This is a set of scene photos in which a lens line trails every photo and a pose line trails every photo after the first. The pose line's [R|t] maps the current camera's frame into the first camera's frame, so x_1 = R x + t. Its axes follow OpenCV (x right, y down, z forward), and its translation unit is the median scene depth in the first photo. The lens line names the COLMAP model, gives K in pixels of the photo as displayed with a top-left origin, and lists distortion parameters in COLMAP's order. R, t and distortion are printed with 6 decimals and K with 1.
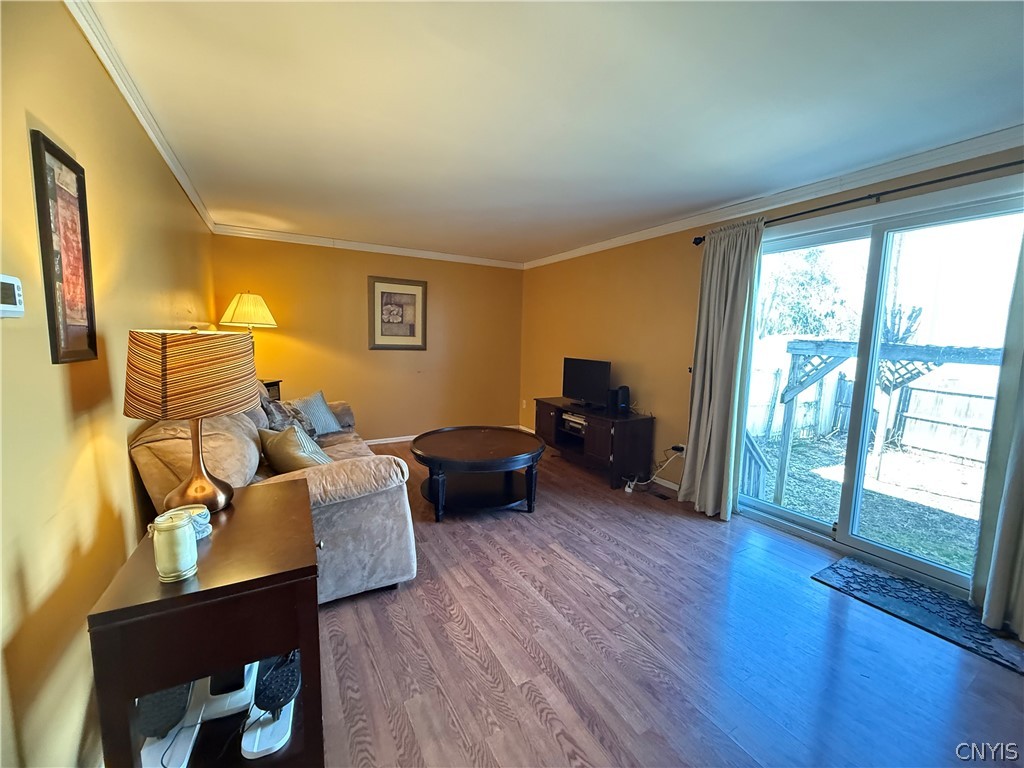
lens RADIAL K [[407.3, 0, 510.4], [0, 407.3, 380.6], [0, 0, 1]] dist [-0.000043, 0.000044]
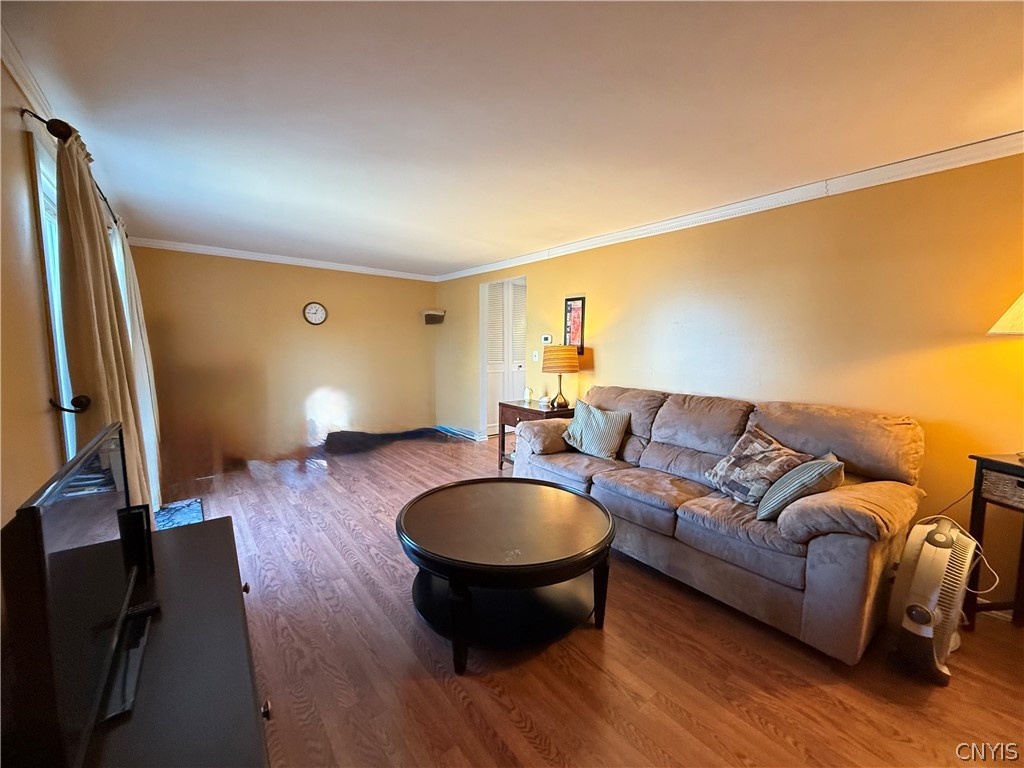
lens RADIAL K [[407.3, 0, 510.4], [0, 407.3, 380.6], [0, 0, 1]] dist [-0.000043, 0.000044]
pose [[-0.986766, -0.013221, -0.161609, 0.021955], [-0.044125, 0.980952, 0.189174, -0.186568], [0.156030, 0.193802, -0.968553, 1.735433]]
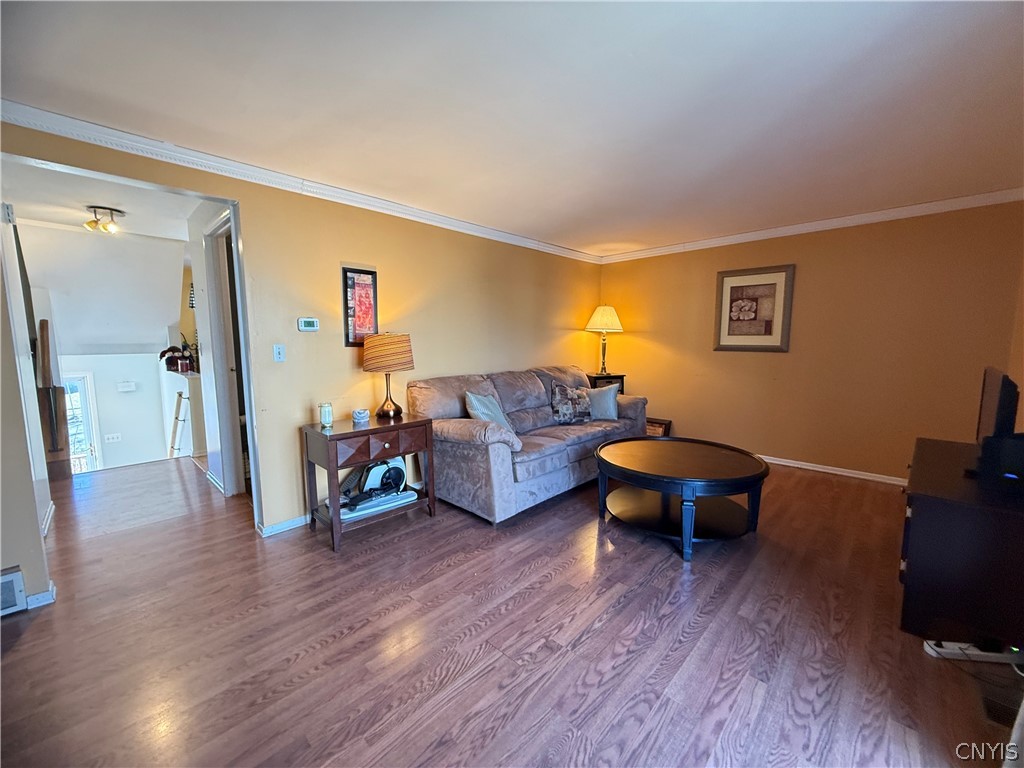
lens RADIAL K [[407.3, 0, 510.4], [0, 407.3, 380.6], [0, 0, 1]] dist [-0.000043, 0.000044]
pose [[0.280253, 0.072998, -0.957147, 0.688197], [-0.090073, 0.994705, 0.049489, -0.018286], [0.955691, 0.072344, 0.285344, 0.462844]]
